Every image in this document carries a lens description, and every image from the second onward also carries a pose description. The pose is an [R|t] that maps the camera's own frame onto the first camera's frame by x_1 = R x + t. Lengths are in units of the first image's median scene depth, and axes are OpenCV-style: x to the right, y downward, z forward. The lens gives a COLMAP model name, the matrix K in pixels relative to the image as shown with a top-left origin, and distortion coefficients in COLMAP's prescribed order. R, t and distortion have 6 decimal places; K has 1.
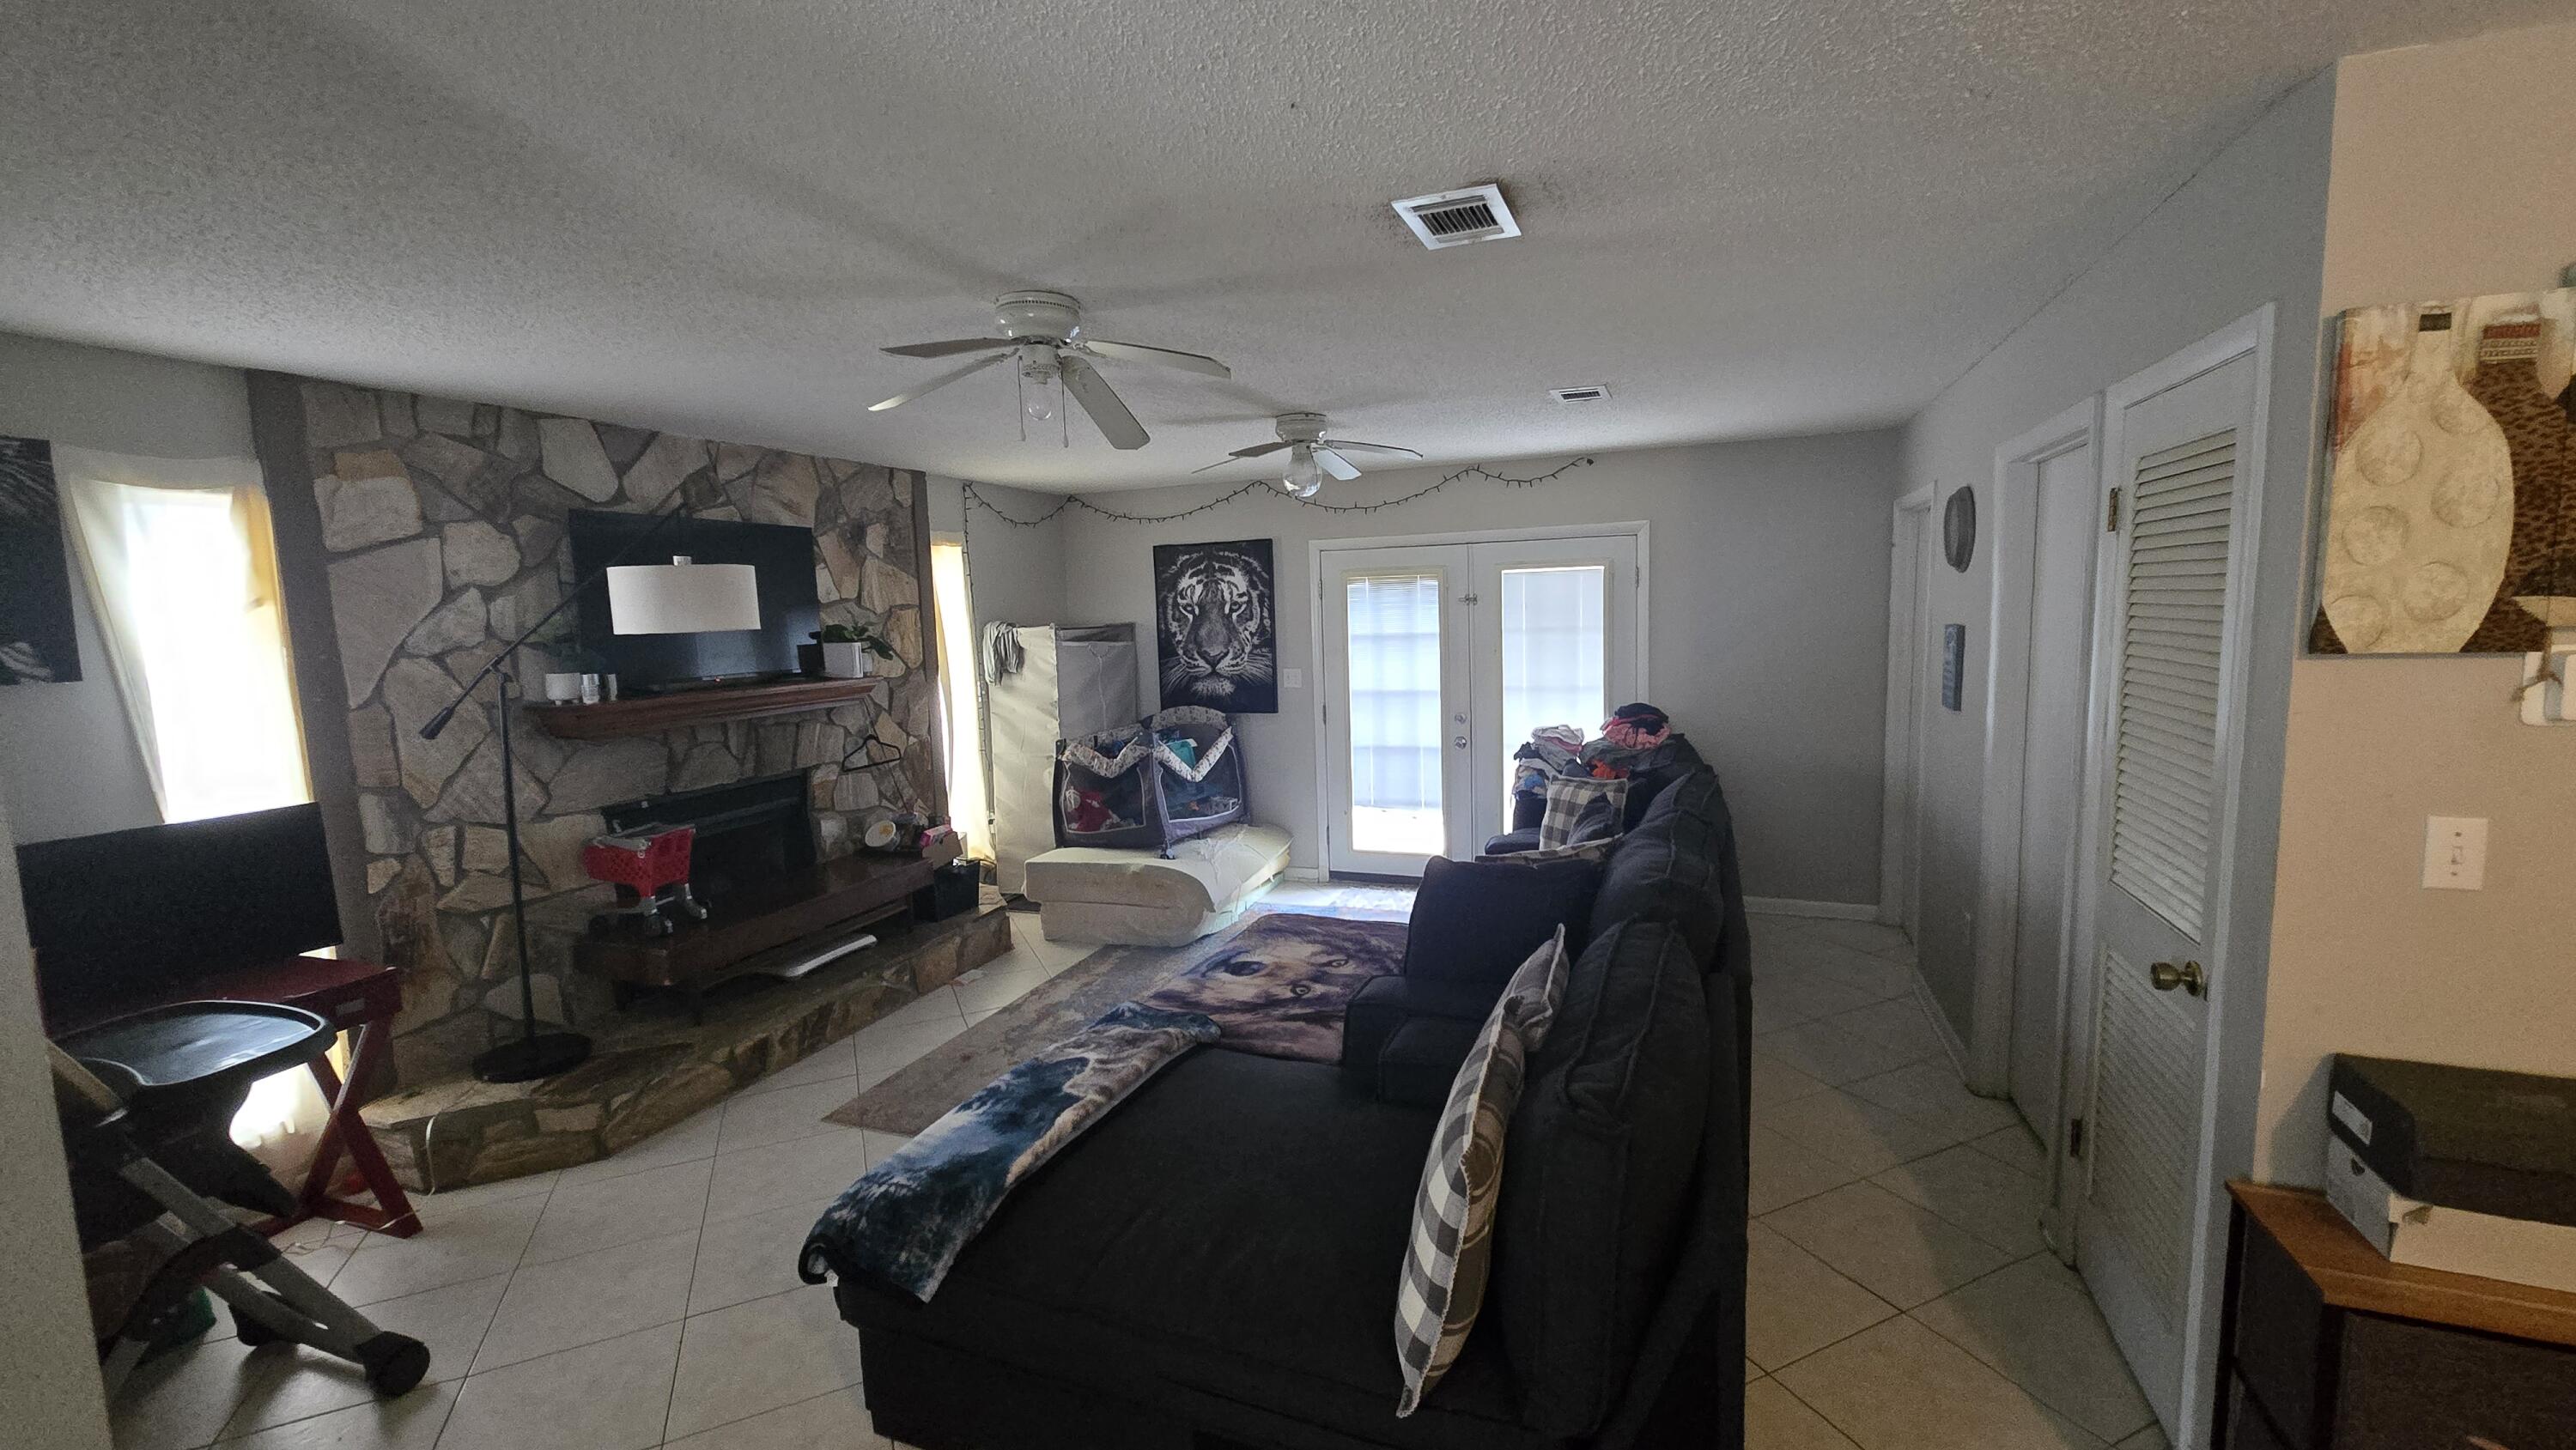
lens RADIAL K [[1060.5, 0, 1295.4], [0, 1060.5, 726.7], [0, 0, 1]] dist [0.002601, 0.000749]
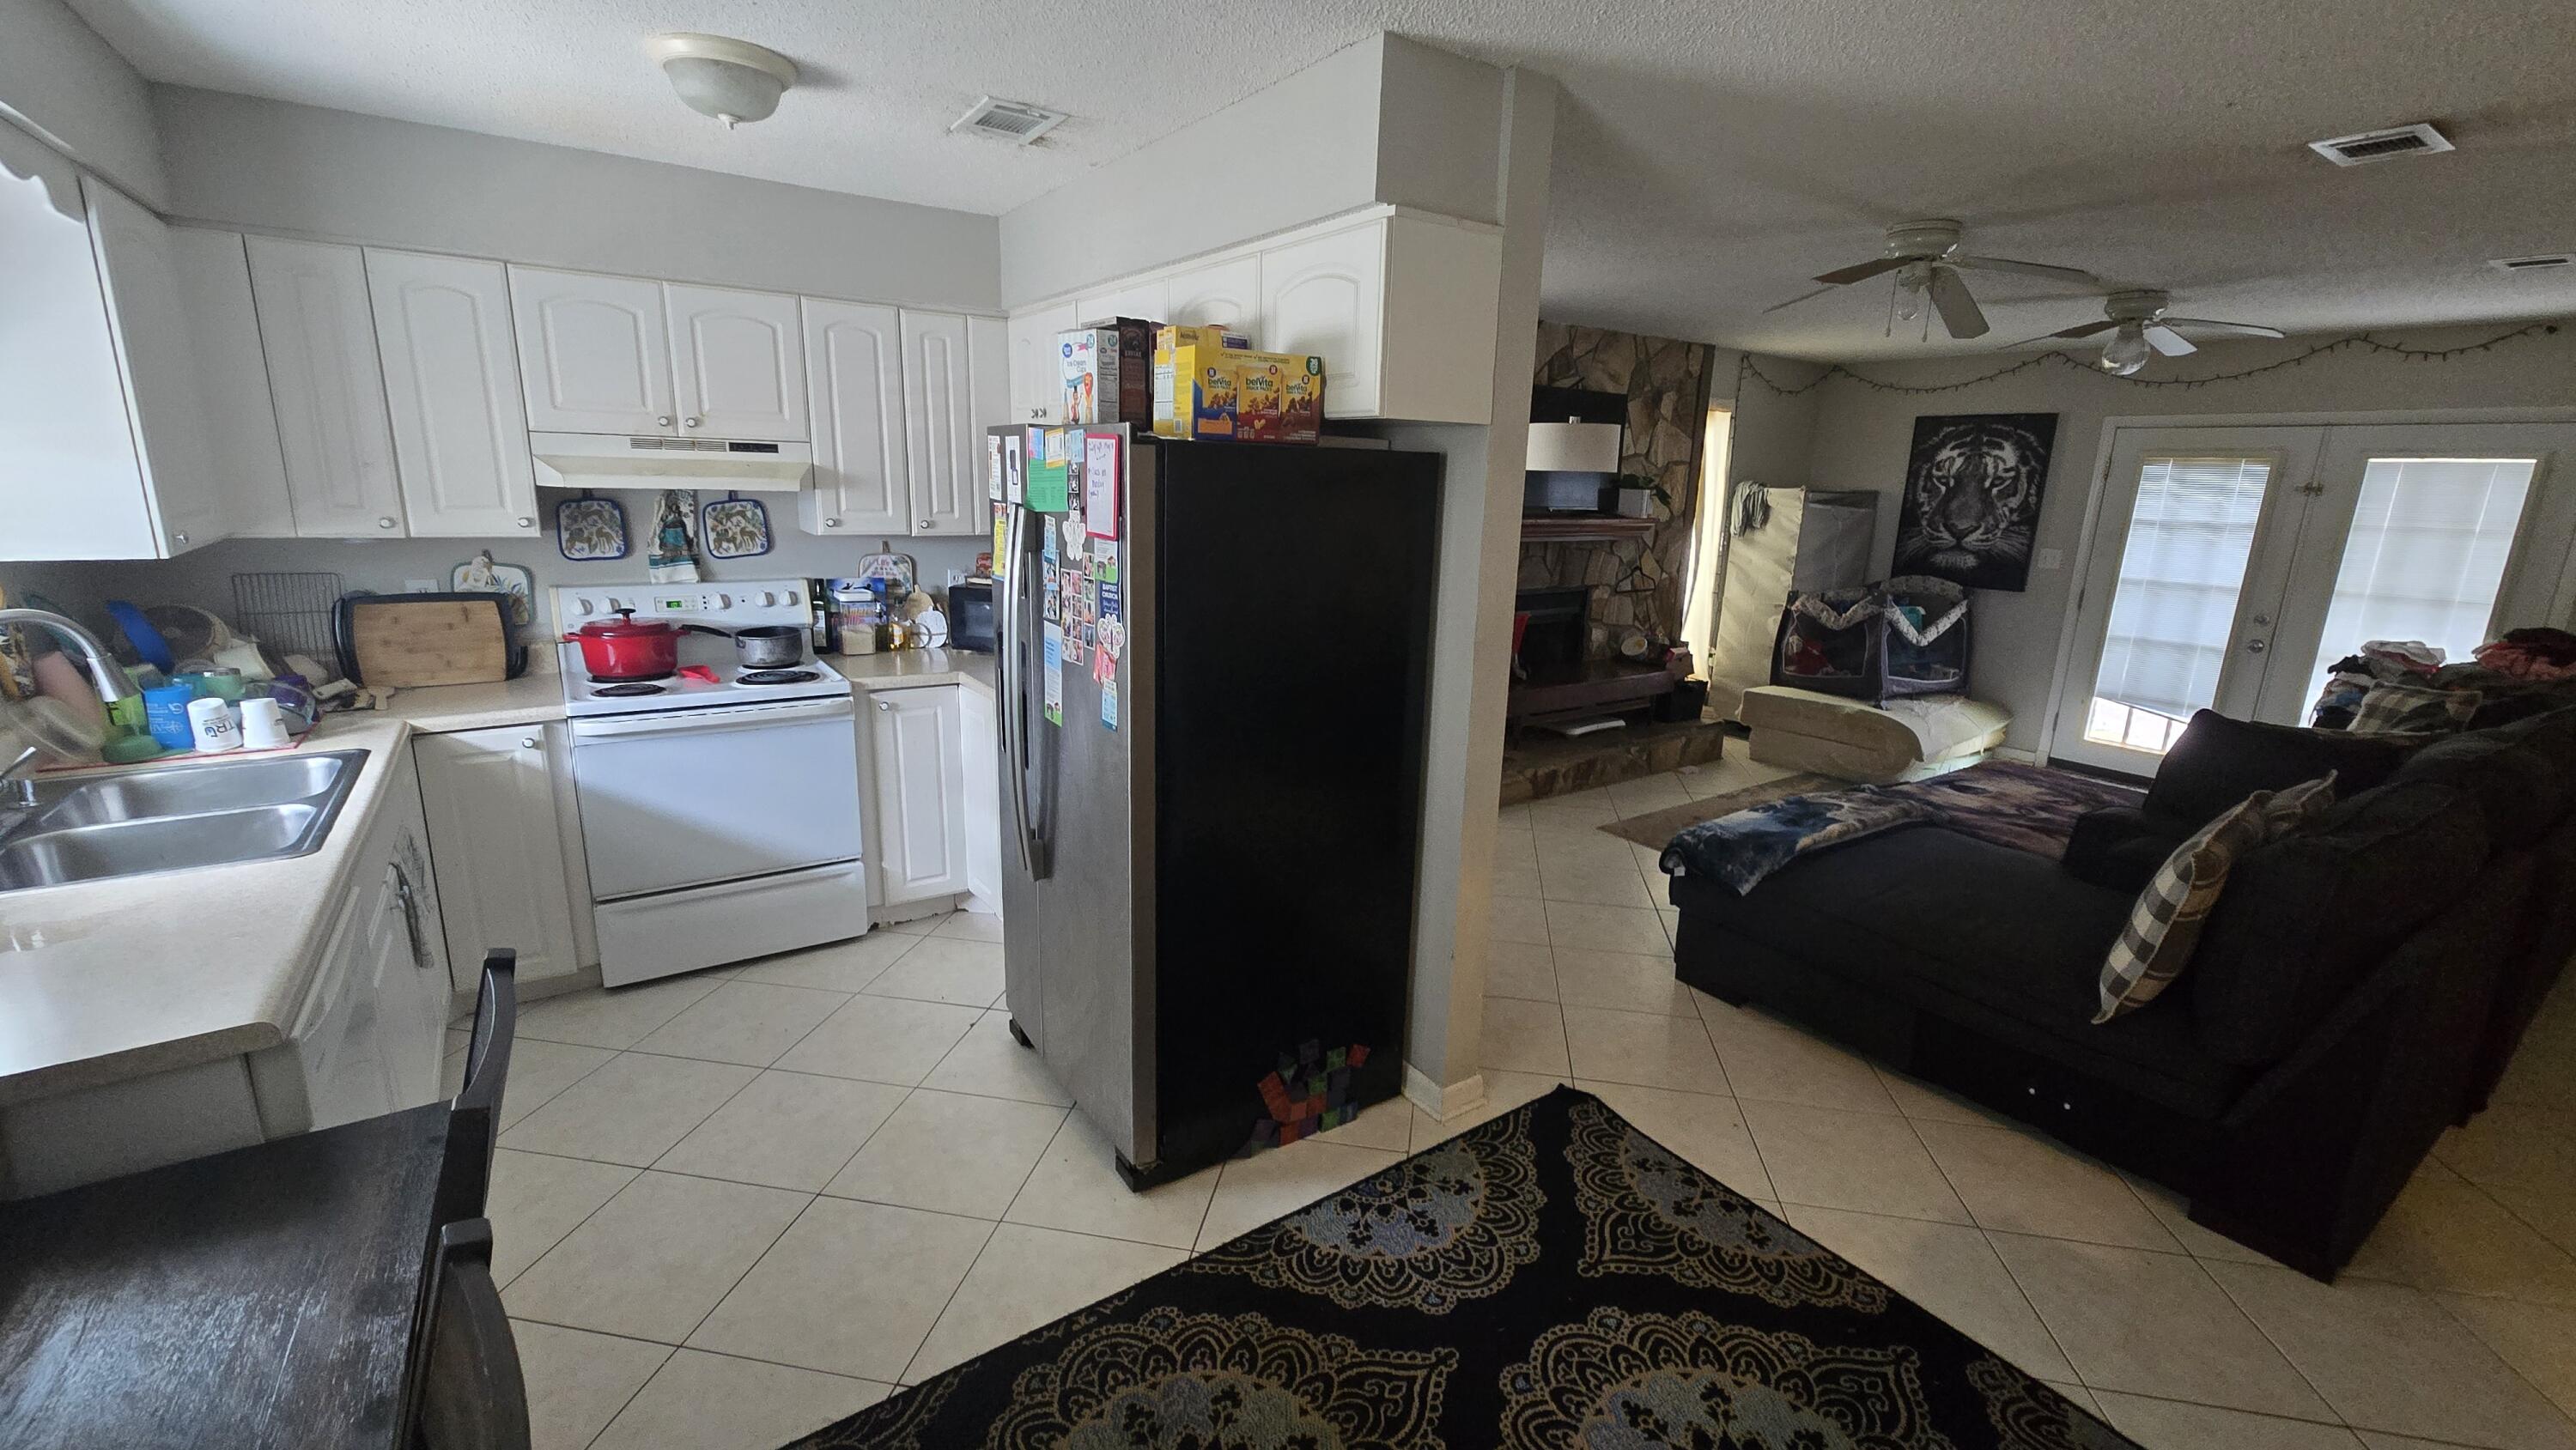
lens RADIAL K [[1060.5, 0, 1299.1], [0, 1060.5, 727.1], [0, 0, 1]] dist [0.002601, 0.000749]
pose [[0.828585, 0.187031, -0.527699, -0.052098], [-0.119693, 0.979935, 0.159375, 0.057495], [0.546919, -0.068893, 0.834346, -0.372082]]
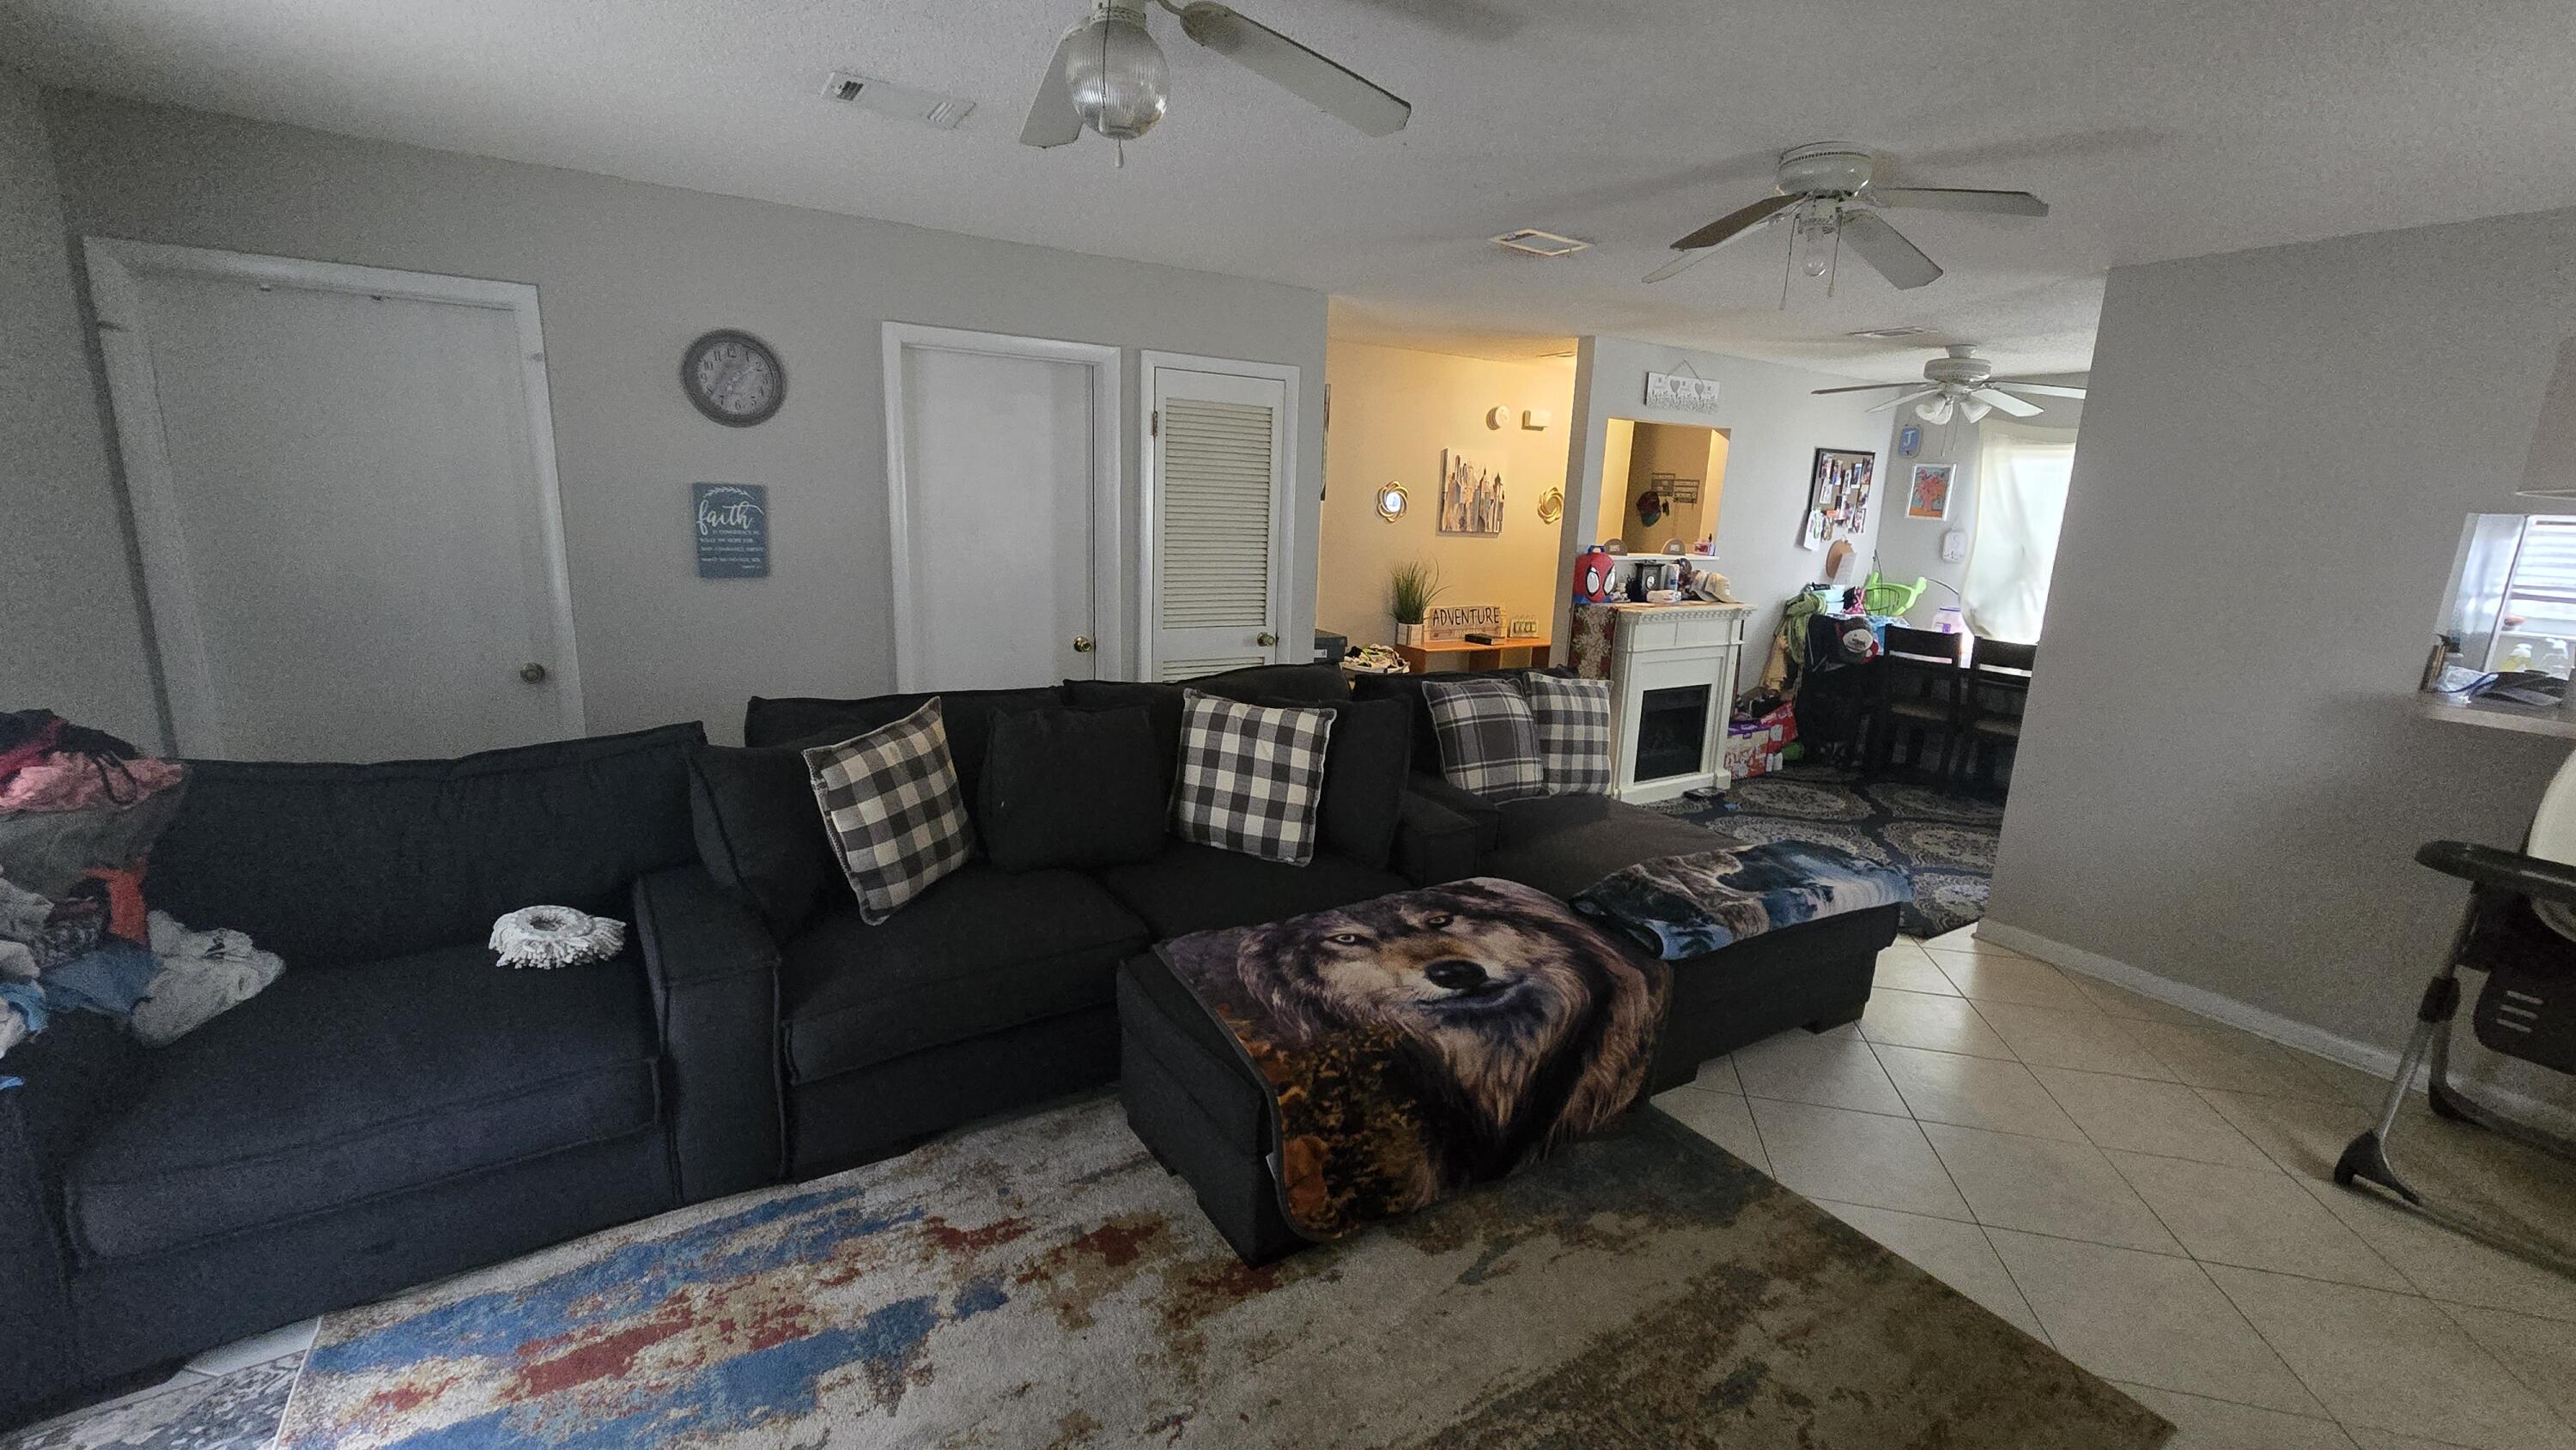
lens RADIAL K [[1060.5, 0, 1307.1], [0, 1060.5, 731.5], [0, 0, 1]] dist [0.002601, 0.000749]
pose [[-0.803807, -0.132804, 0.579877, -0.342642], [0.050886, 0.955841, 0.289444, -0.134254], [-0.592710, 0.262164, -0.761554, 1.488576]]
